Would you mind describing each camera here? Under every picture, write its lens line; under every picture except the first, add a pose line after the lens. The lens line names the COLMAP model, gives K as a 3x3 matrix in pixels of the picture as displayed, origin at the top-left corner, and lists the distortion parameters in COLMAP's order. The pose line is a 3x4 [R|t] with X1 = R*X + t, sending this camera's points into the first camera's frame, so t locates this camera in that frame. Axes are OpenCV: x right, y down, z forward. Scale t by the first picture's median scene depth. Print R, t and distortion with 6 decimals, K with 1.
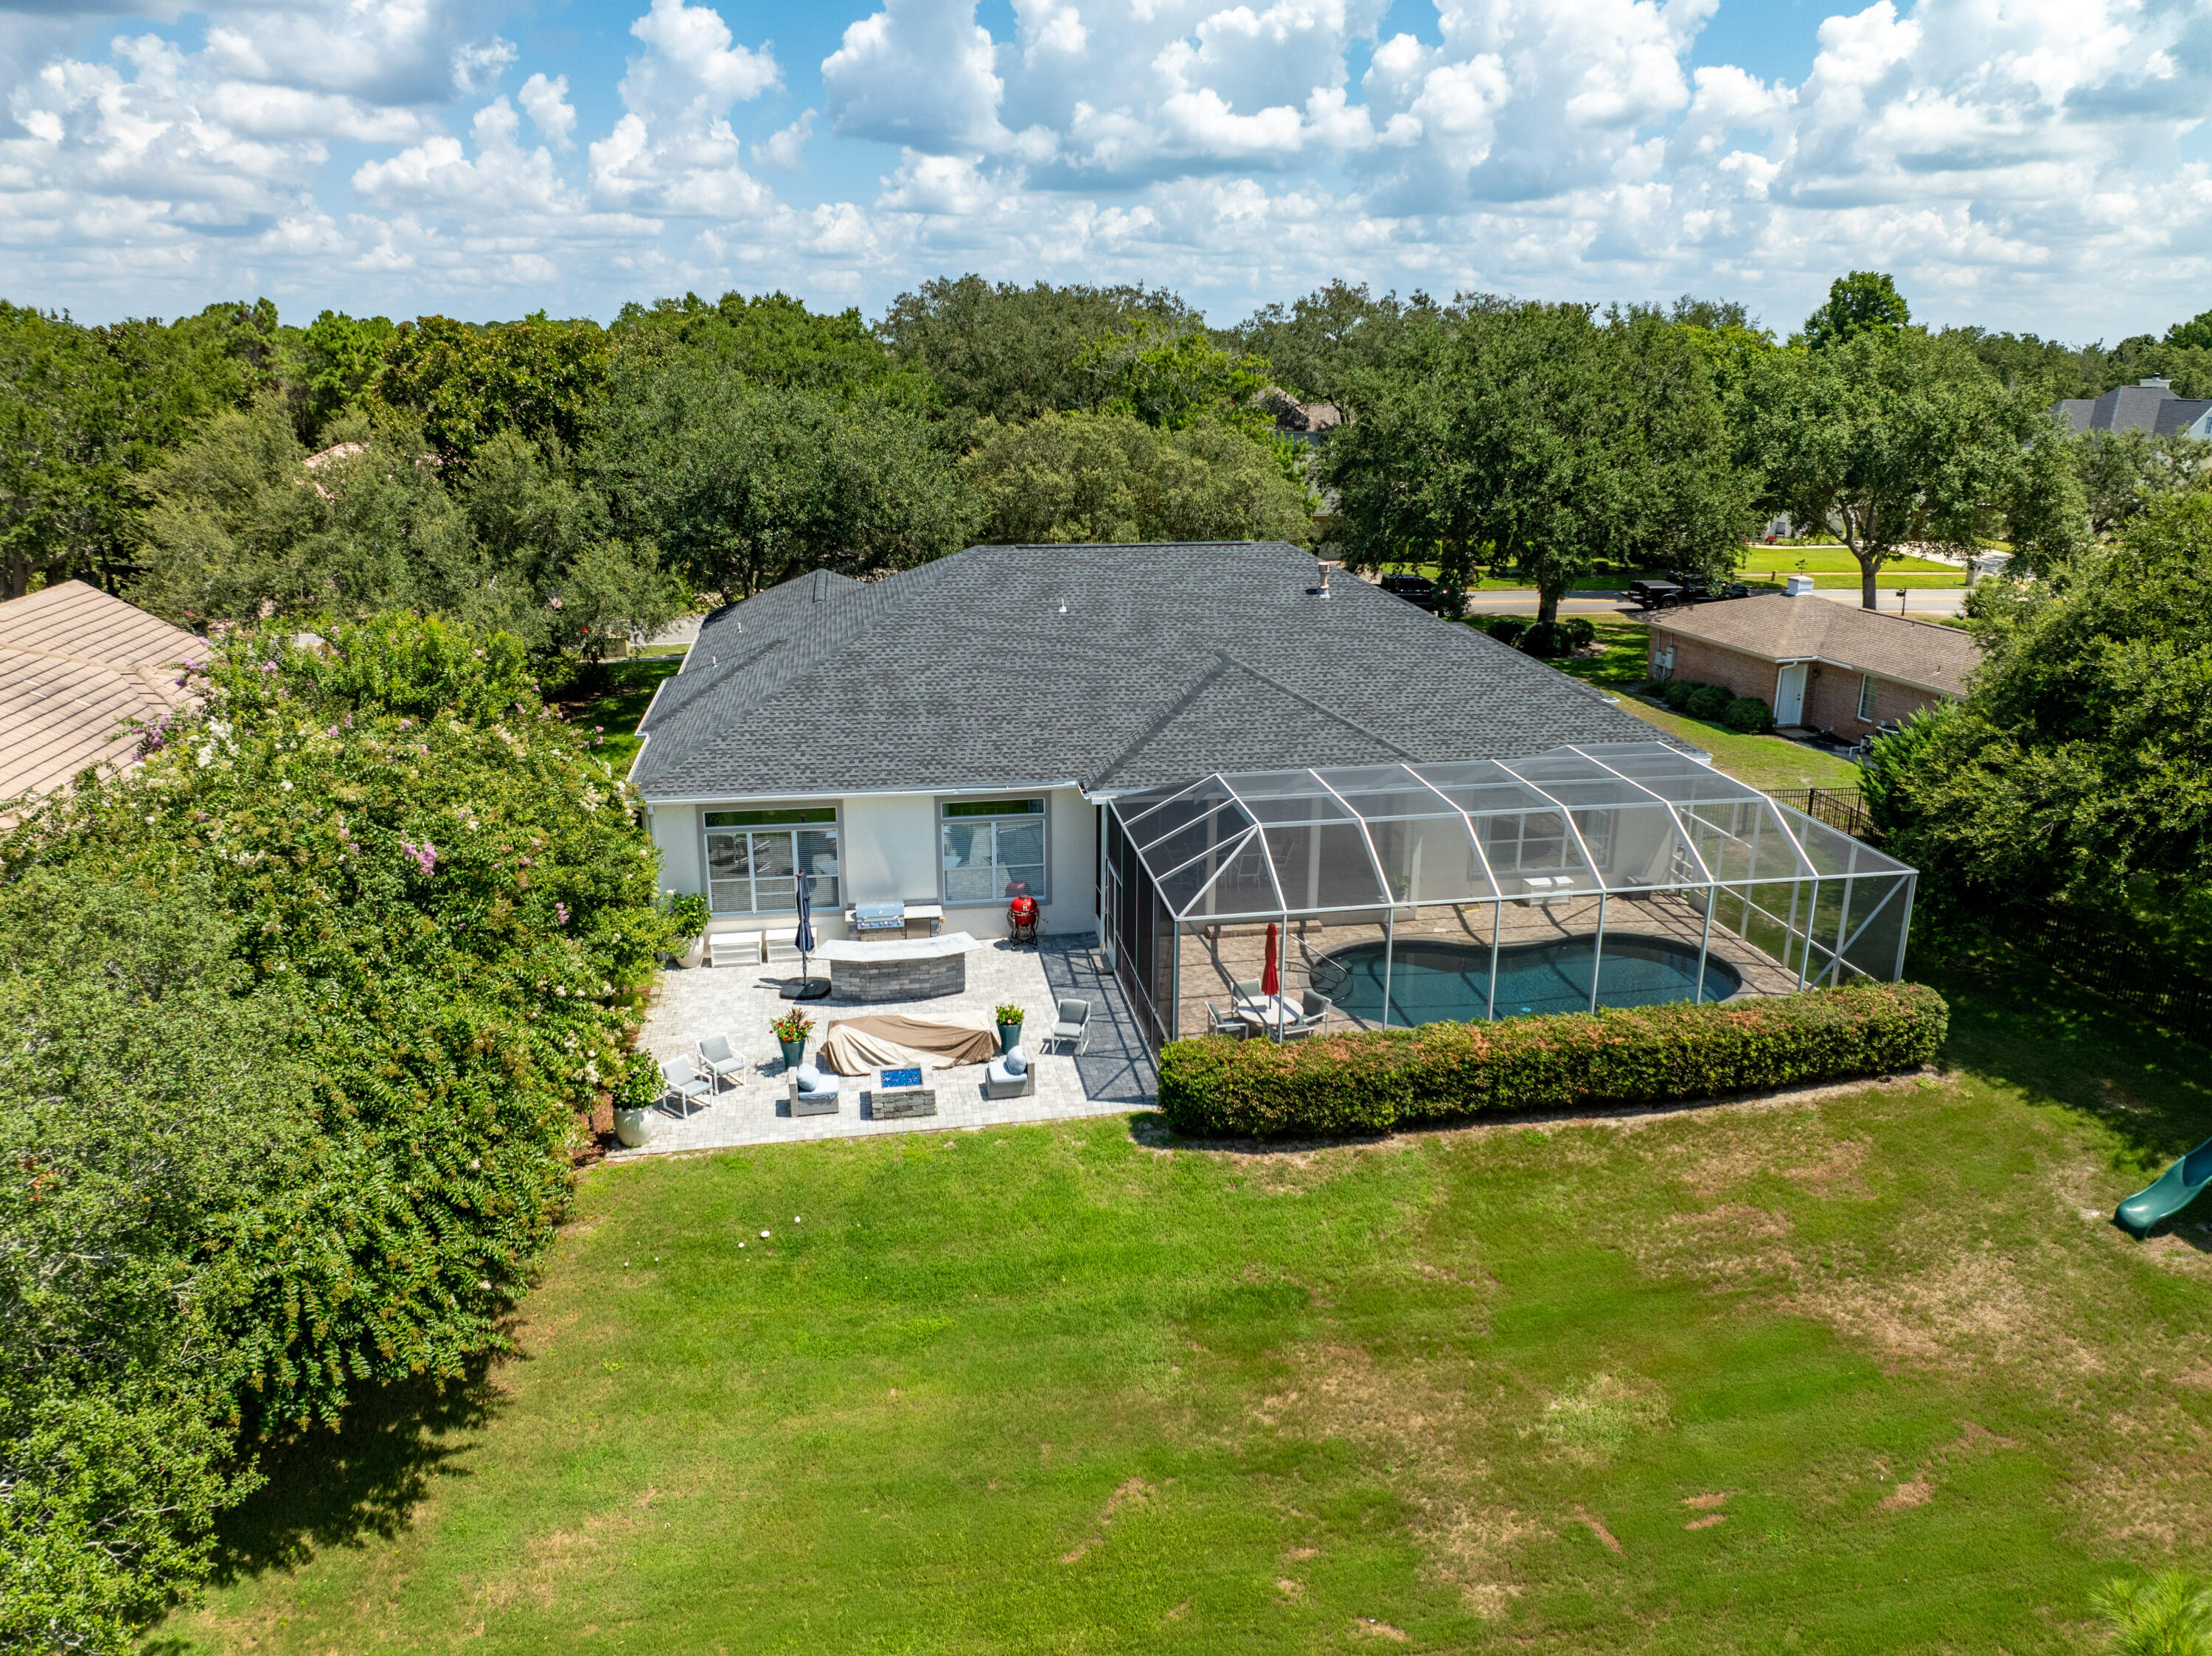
lens RADIAL K [[1559.5, 0, 1111.4], [0, 1559.5, 817.0], [0, 0, 1]] dist [-0.035016, -0.003558]
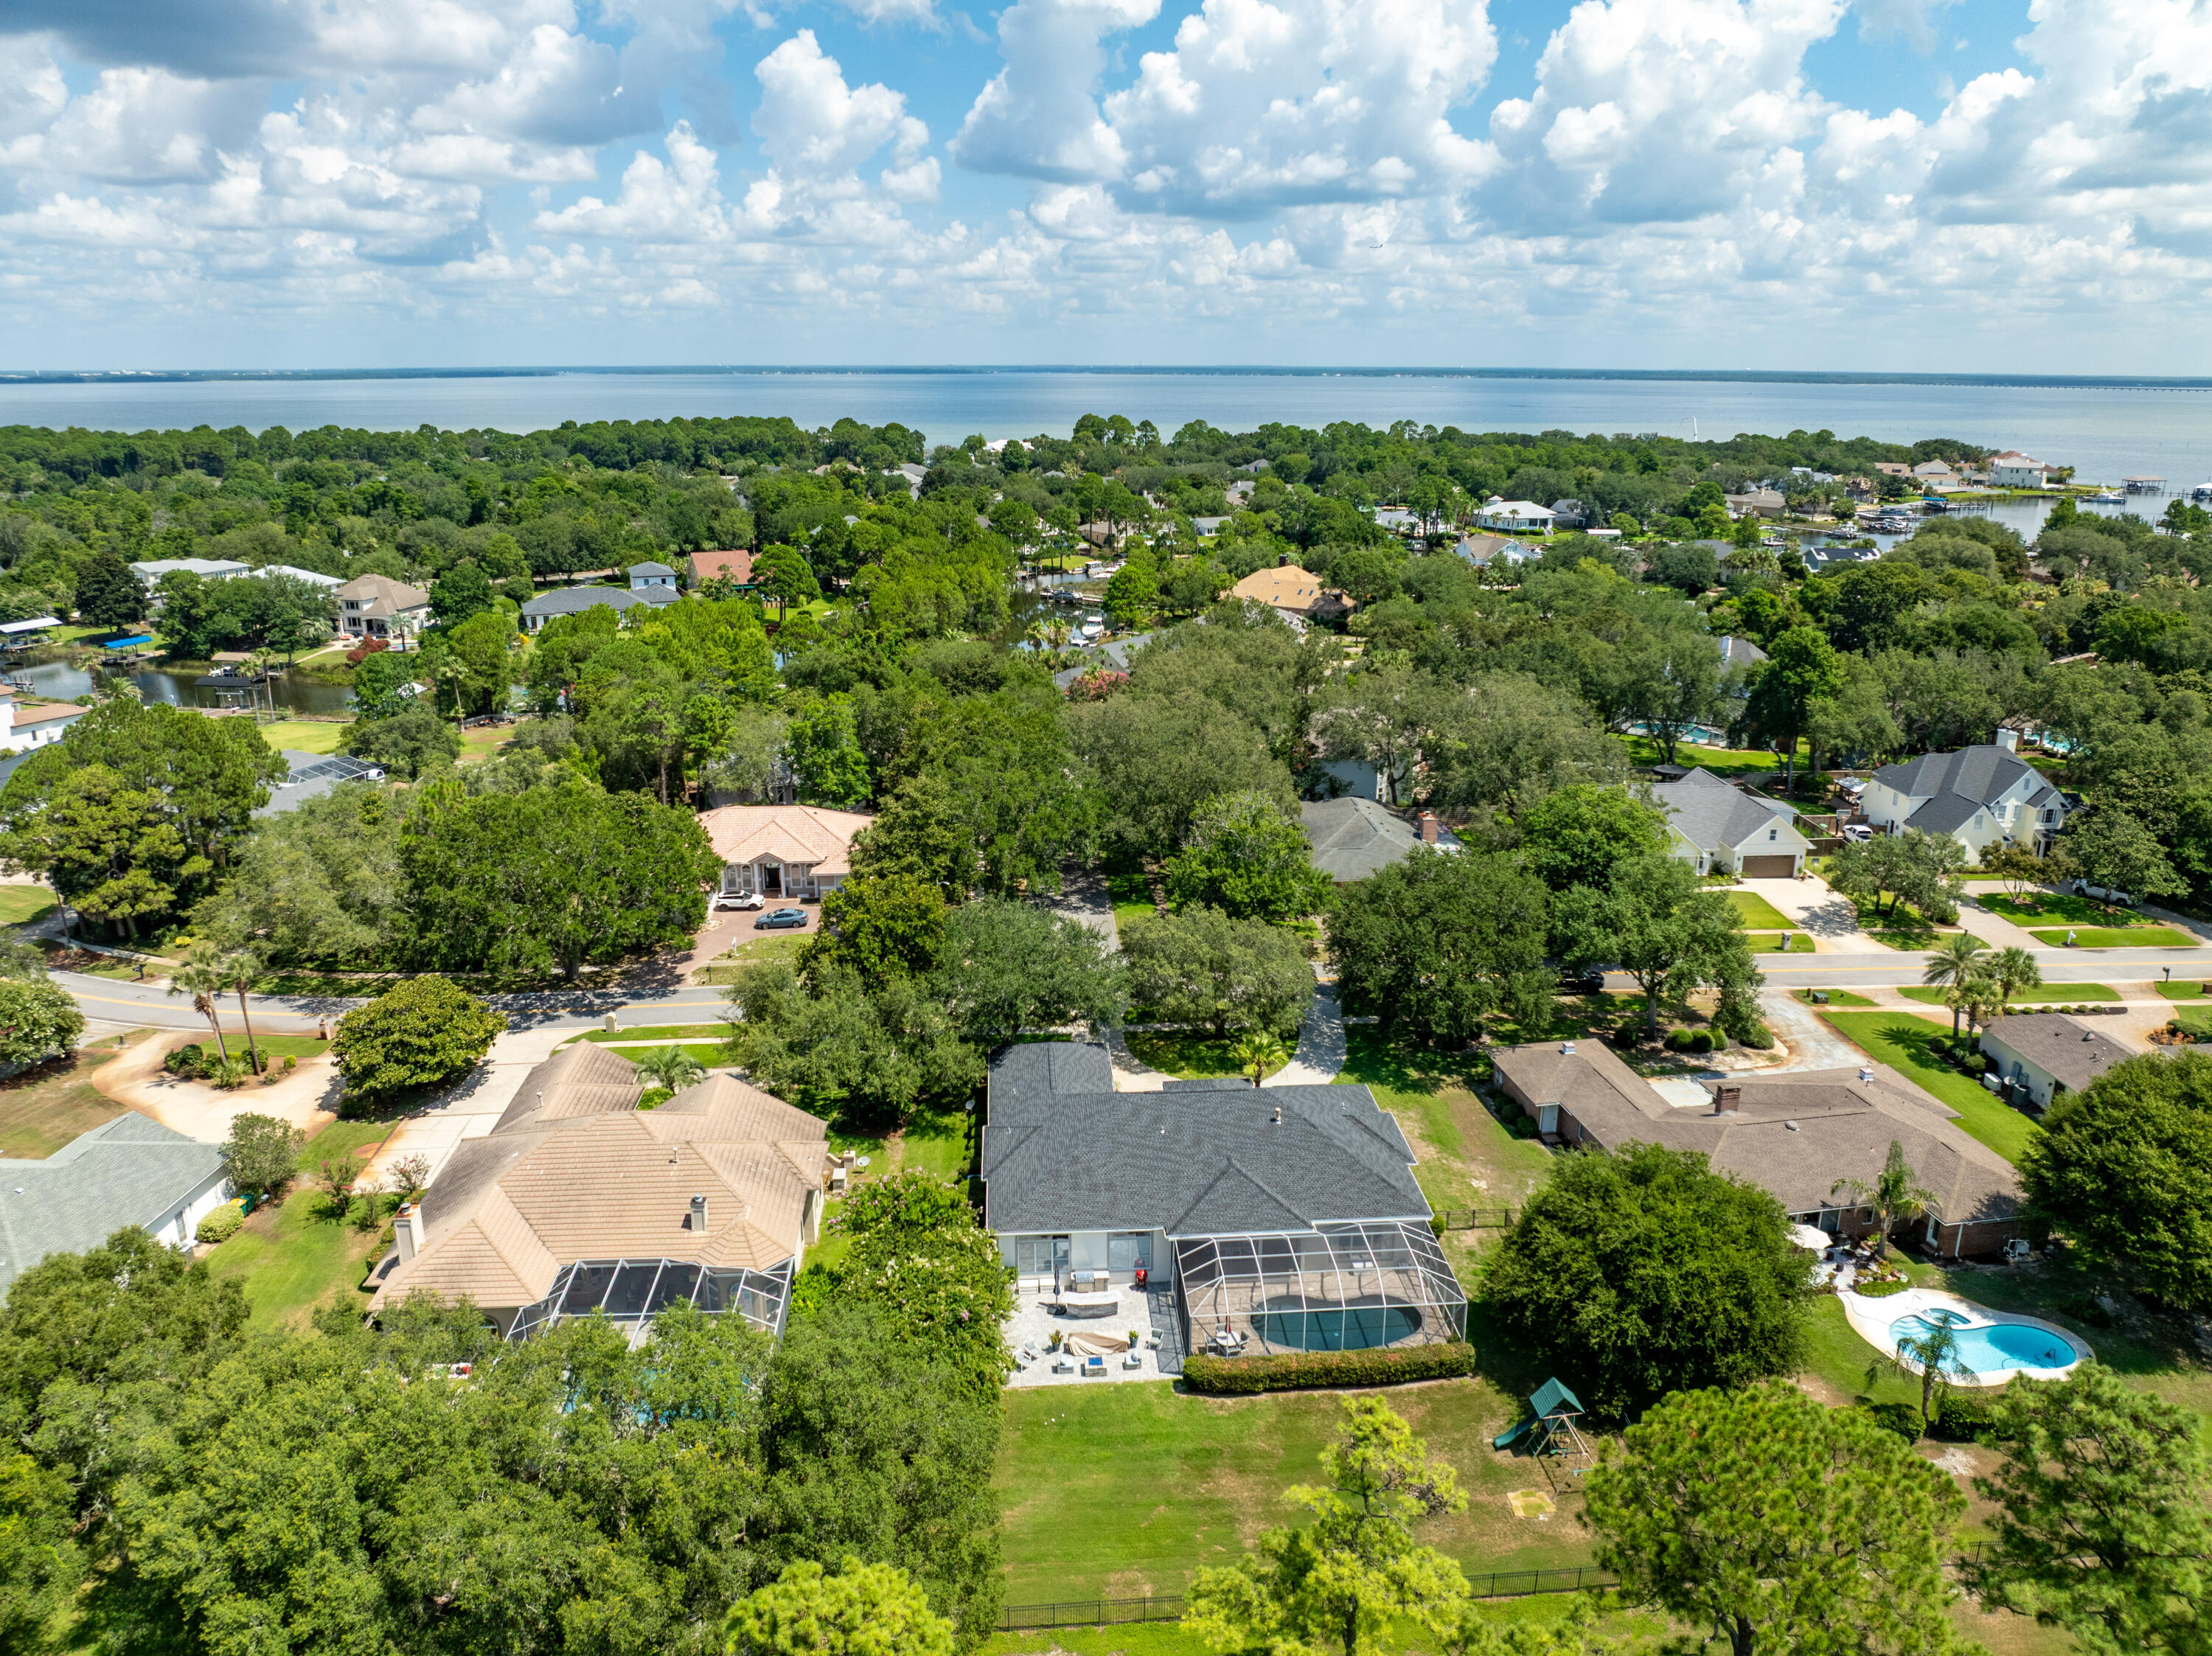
lens RADIAL K [[1559.5, 0, 1111.4], [0, 1559.5, 817.0], [0, 0, 1]] dist [-0.035016, -0.003558]
pose [[0.995266, 0.024756, -0.093980, 0.117655], [-0.025794, 0.999619, -0.009852, -0.680931], [0.093700, 0.012230, 0.995525, -1.570167]]
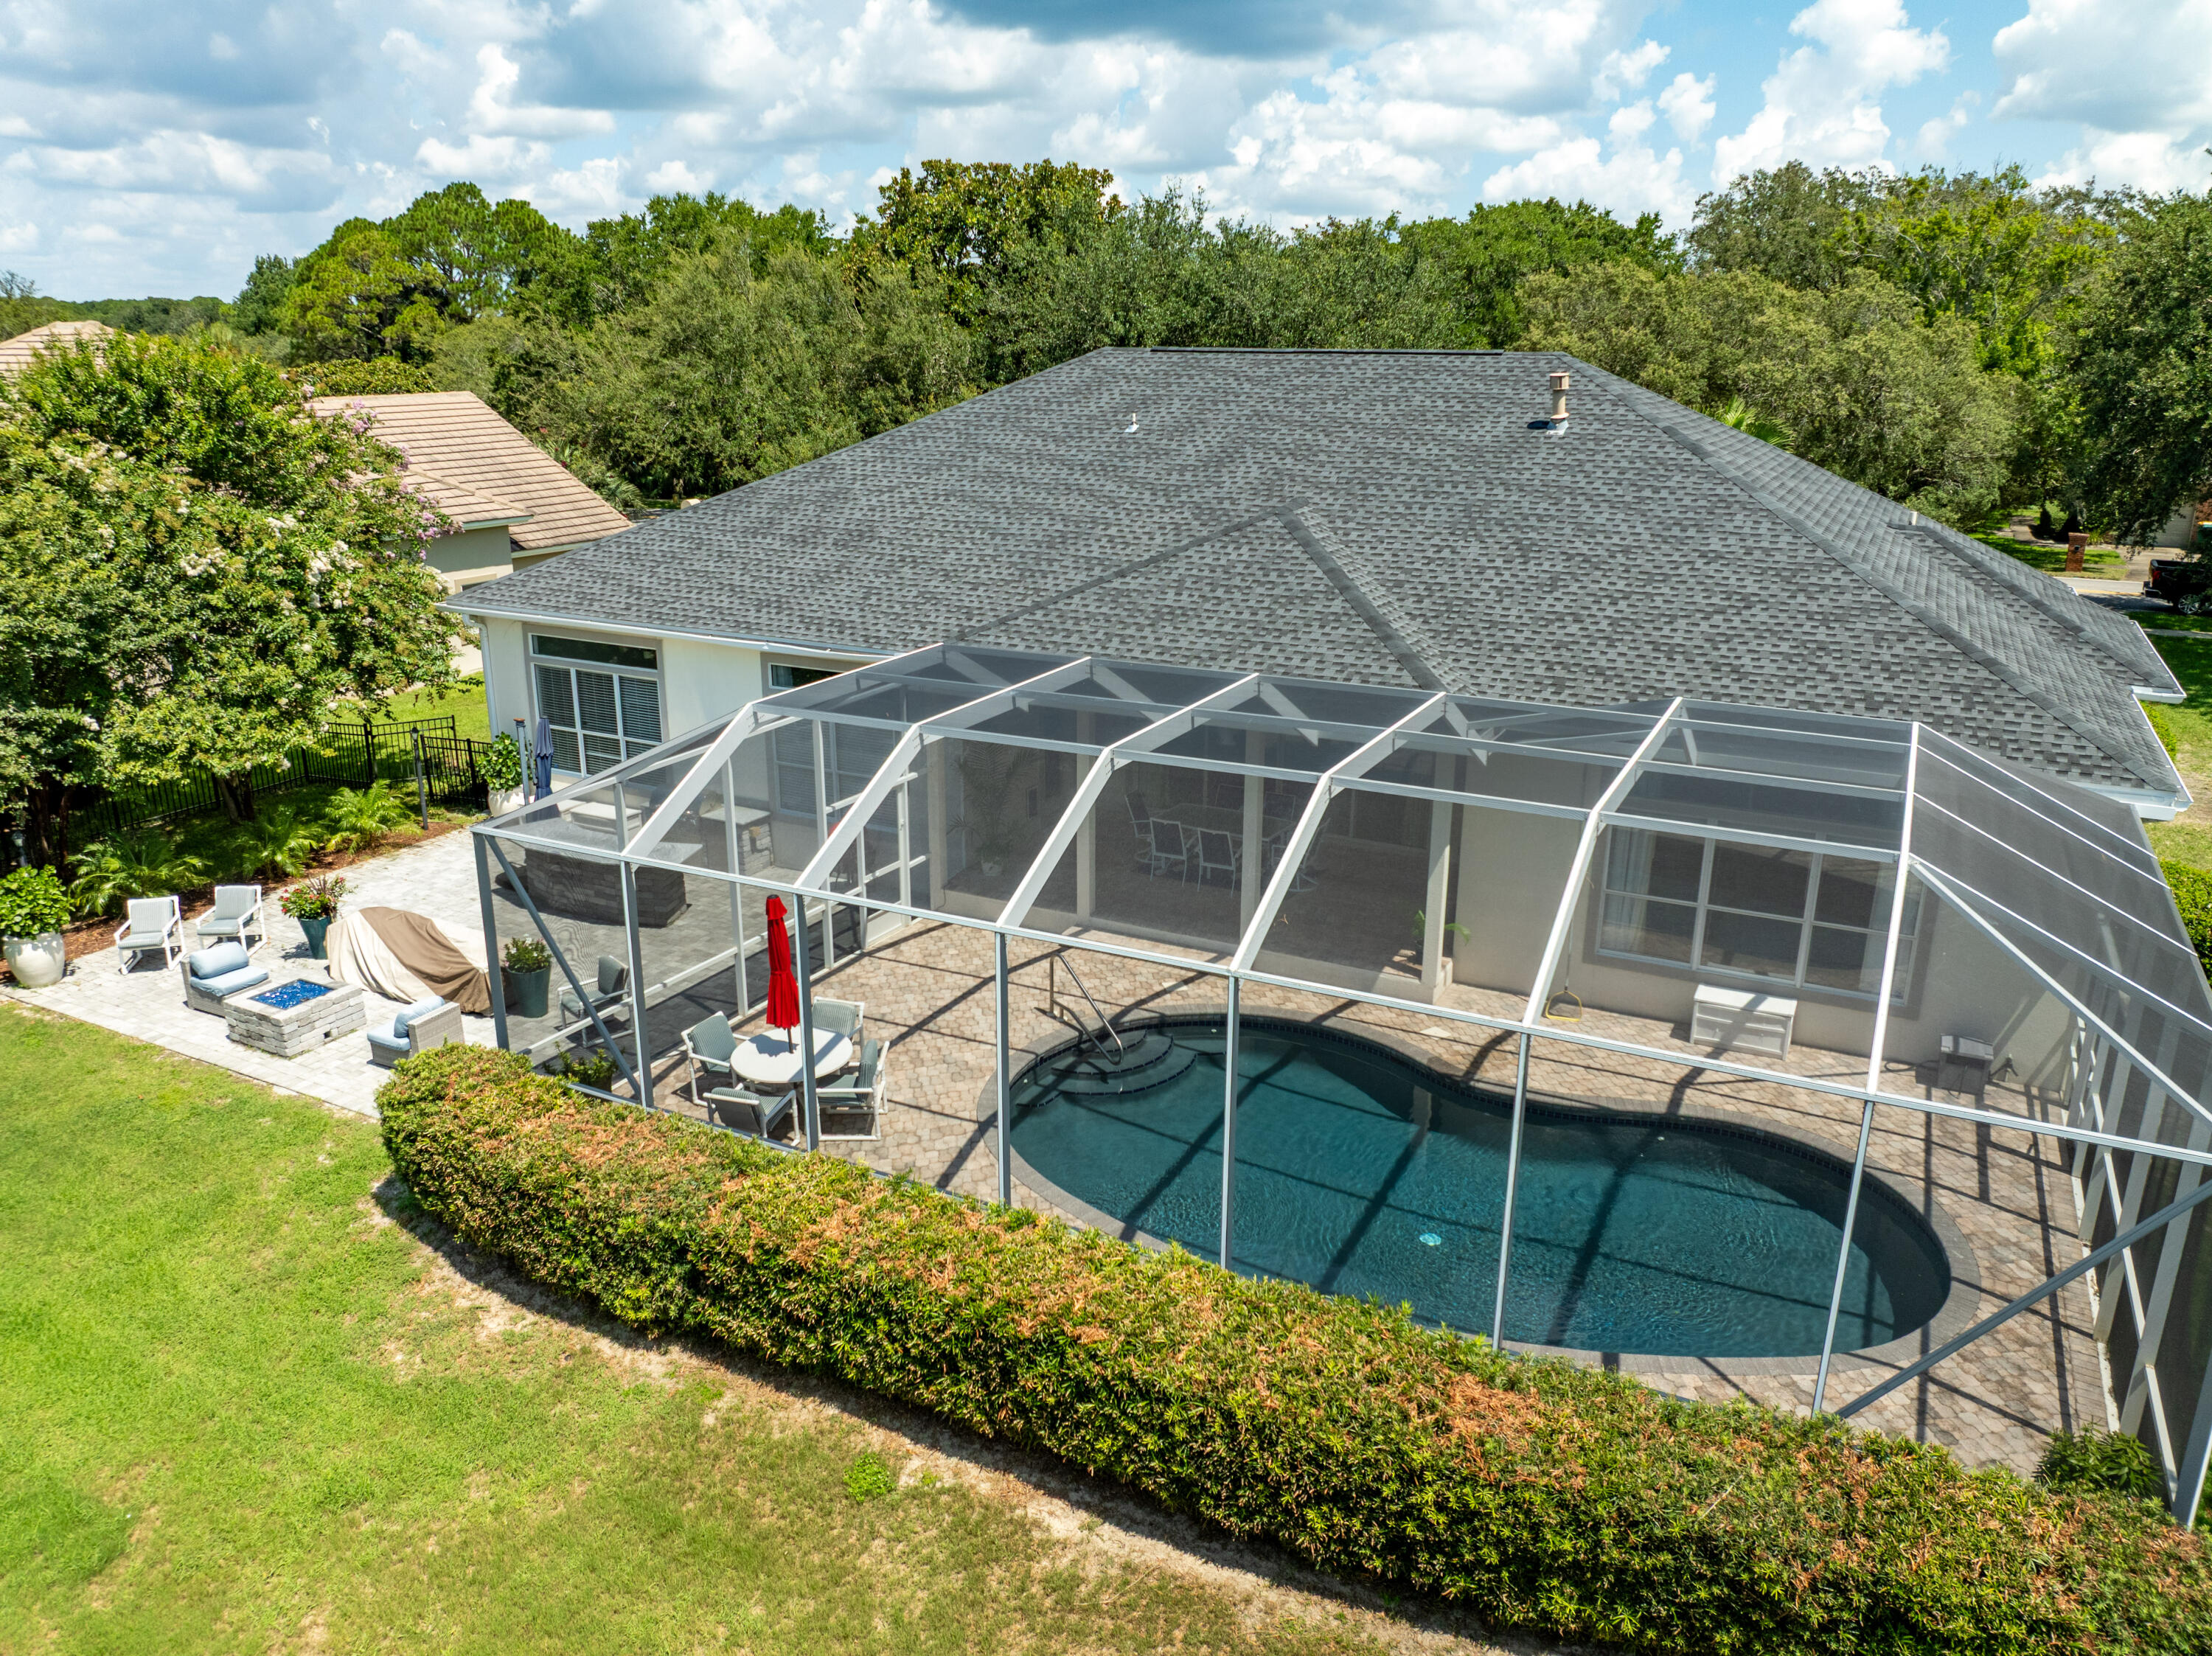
lens RADIAL K [[1559.5, 0, 1111.4], [0, 1559.5, 817.0], [0, 0, 1]] dist [-0.035016, -0.003558]
pose [[0.796407, 0.176888, -0.578313, 0.438712], [-0.176745, 0.982596, 0.057146, -0.008732], [0.578357, 0.056702, 0.813811, 0.546416]]
